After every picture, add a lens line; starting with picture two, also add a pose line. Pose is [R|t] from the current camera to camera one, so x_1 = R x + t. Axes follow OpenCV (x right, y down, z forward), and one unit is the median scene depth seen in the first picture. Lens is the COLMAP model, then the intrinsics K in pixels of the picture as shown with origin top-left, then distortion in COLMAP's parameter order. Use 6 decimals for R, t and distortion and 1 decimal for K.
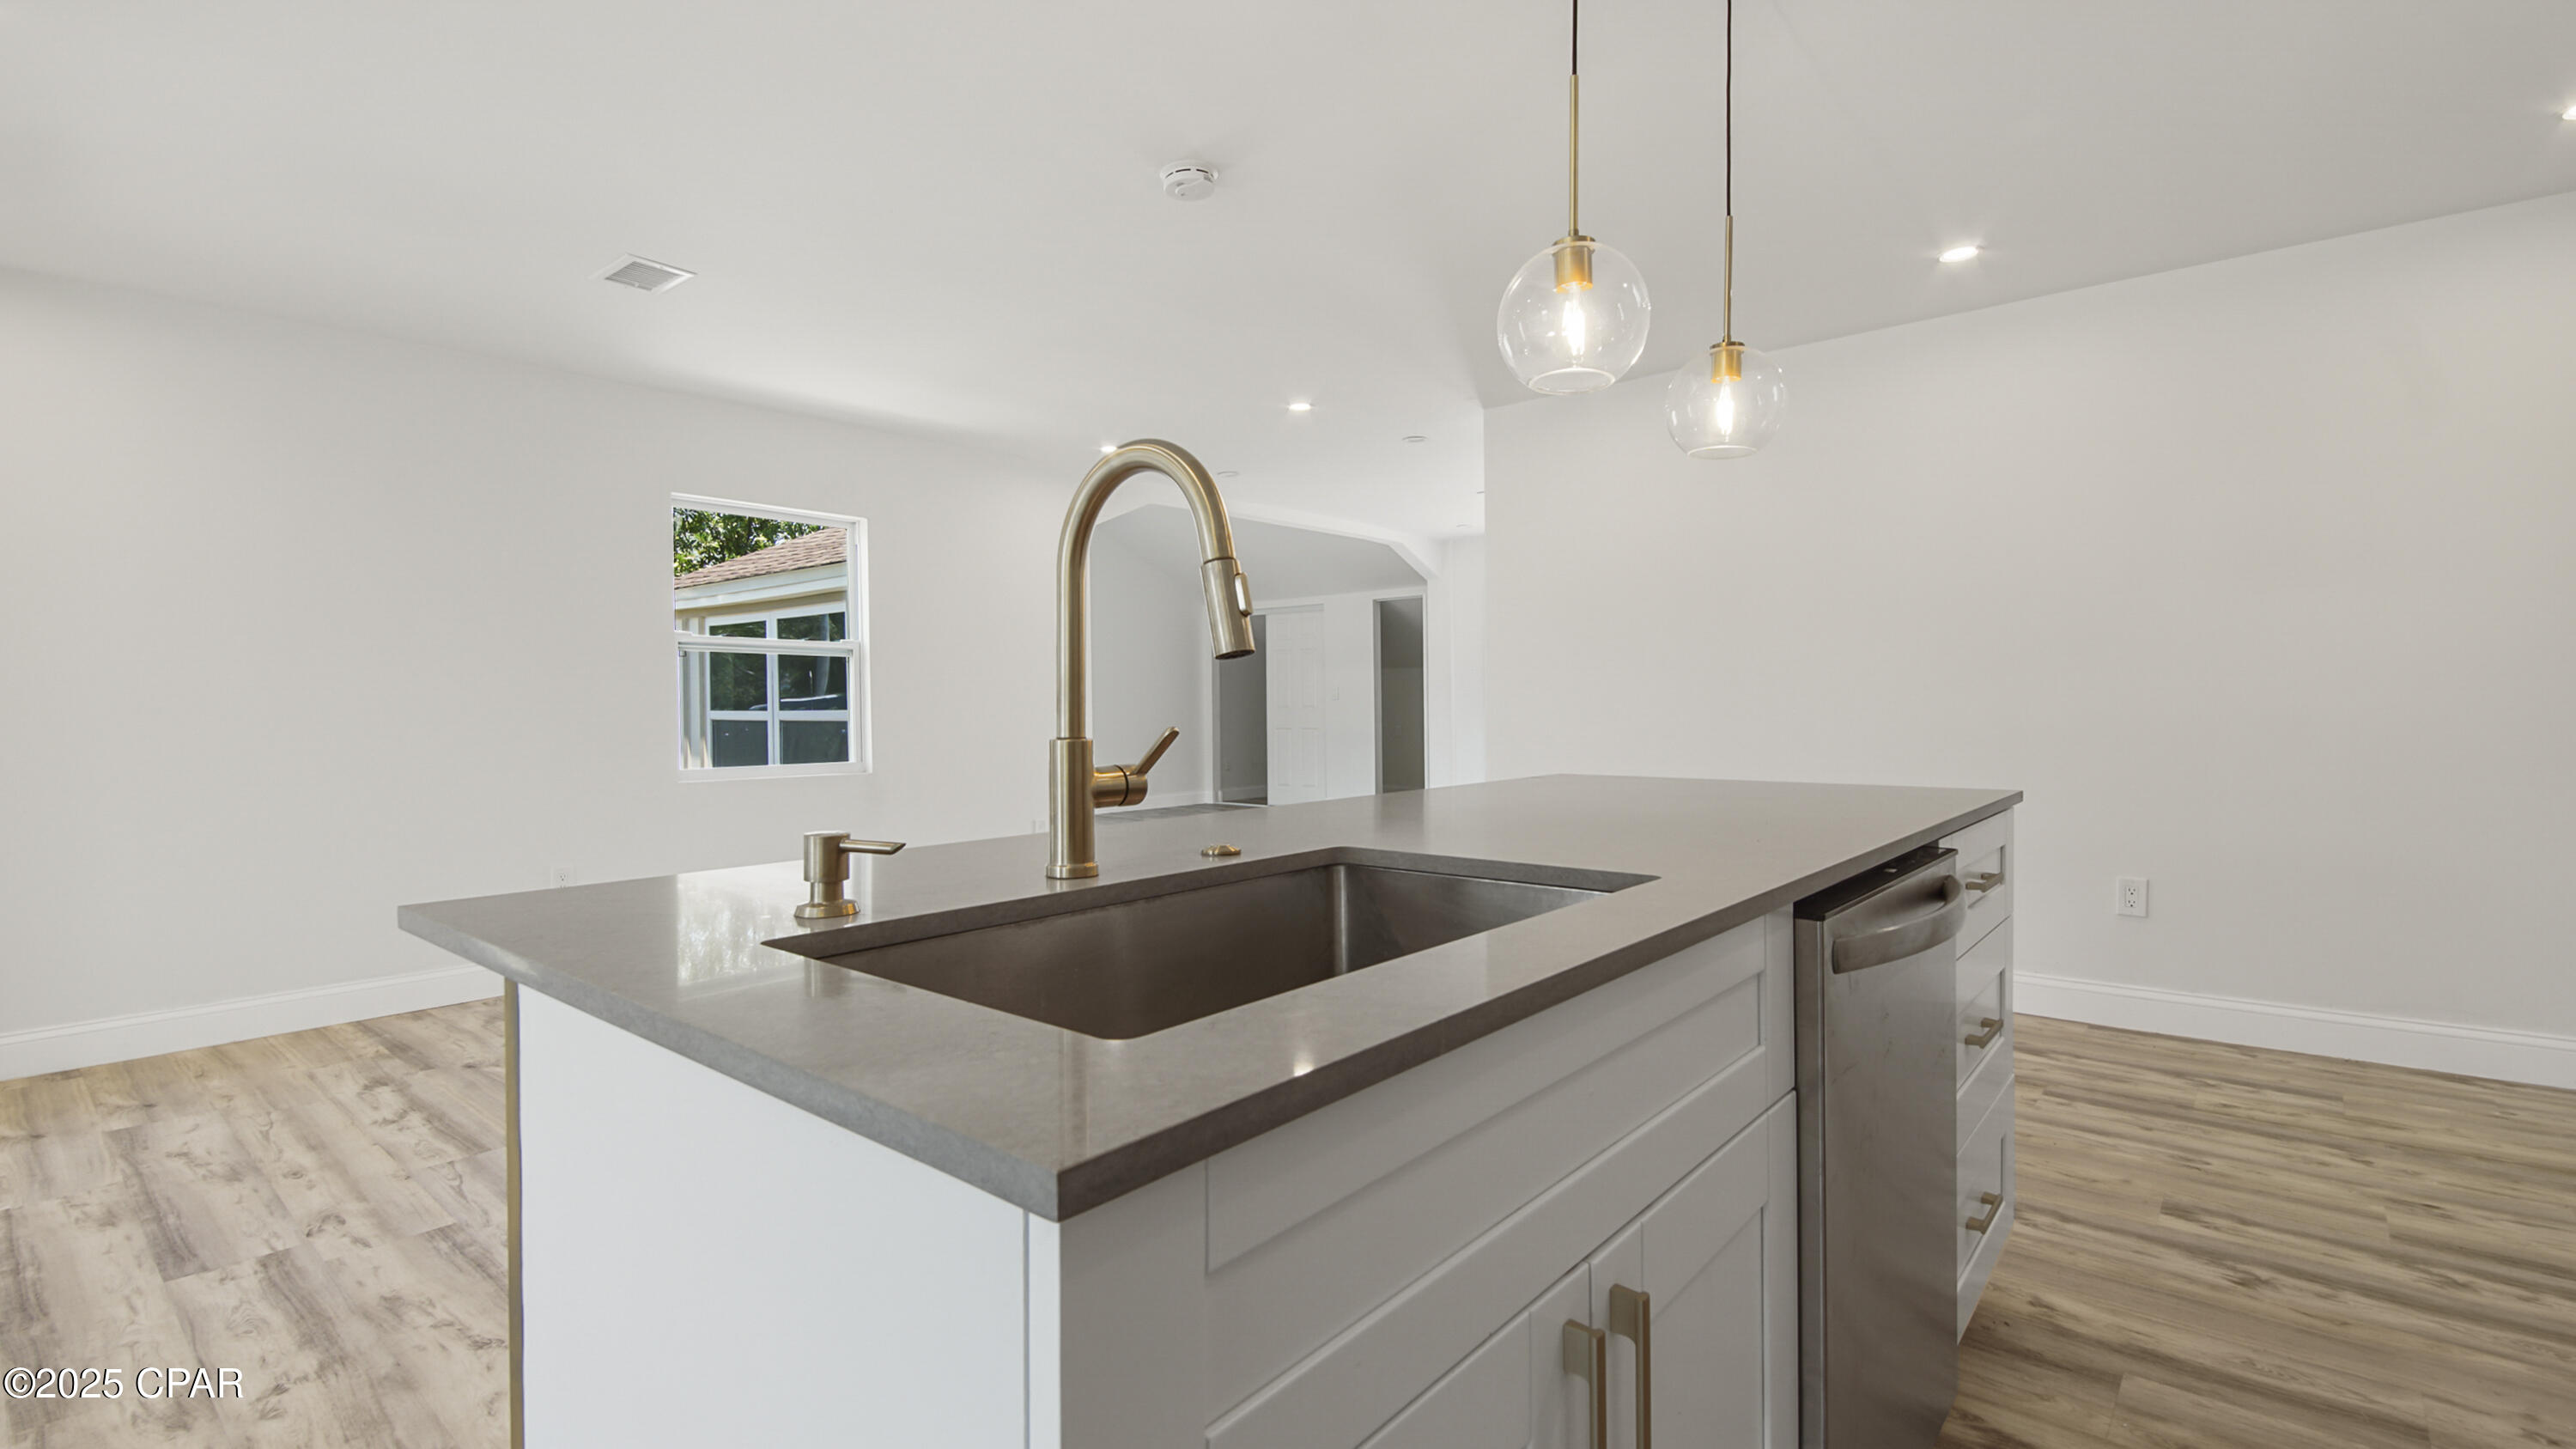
lens RADIAL K [[1159.8, 0, 1288.0], [0, 1159.8, 724.5], [0, 0, 1]] dist [0.036484, -0.024240]
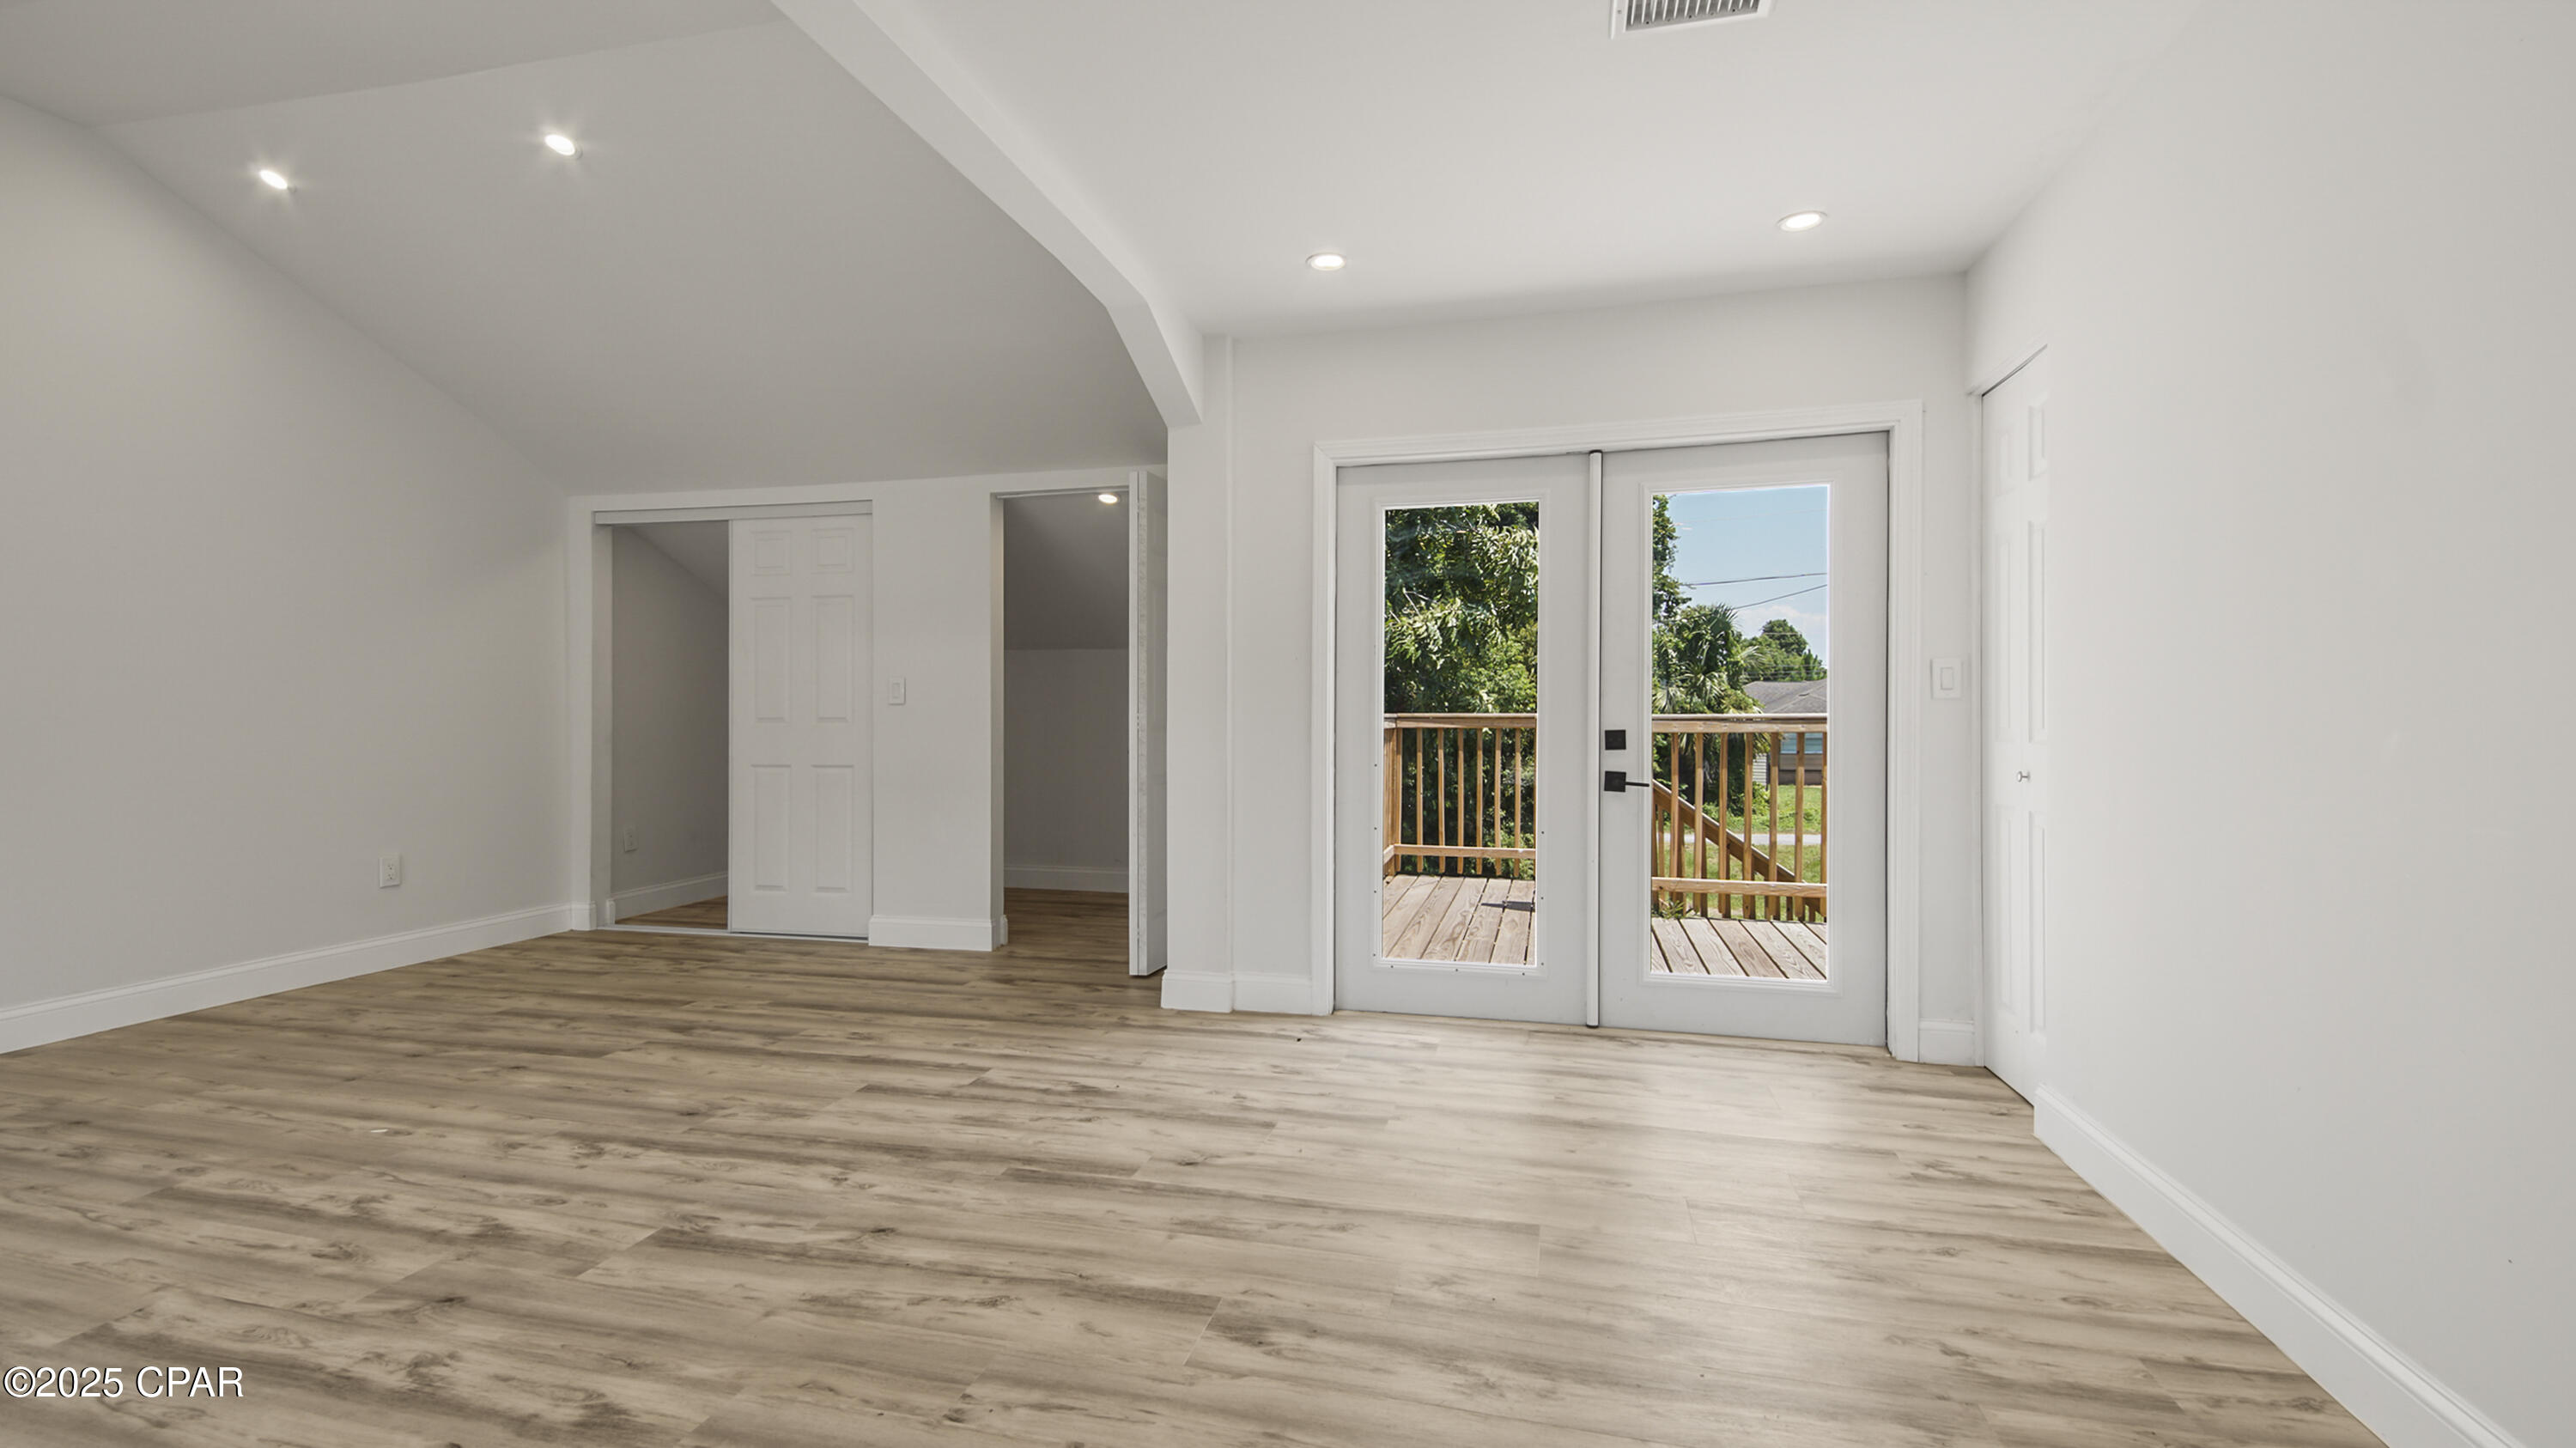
lens RADIAL K [[1083.2, 0, 1316.3], [0, 1083.2, 714.0], [0, 0, 1]] dist [0.001205, 0.000044]
pose [[0.882687, 0.019021, 0.469576, -0.015361], [-0.007940, 0.999642, -0.025566, -0.006034], [-0.469894, 0.018839, 0.882522, 0.505025]]
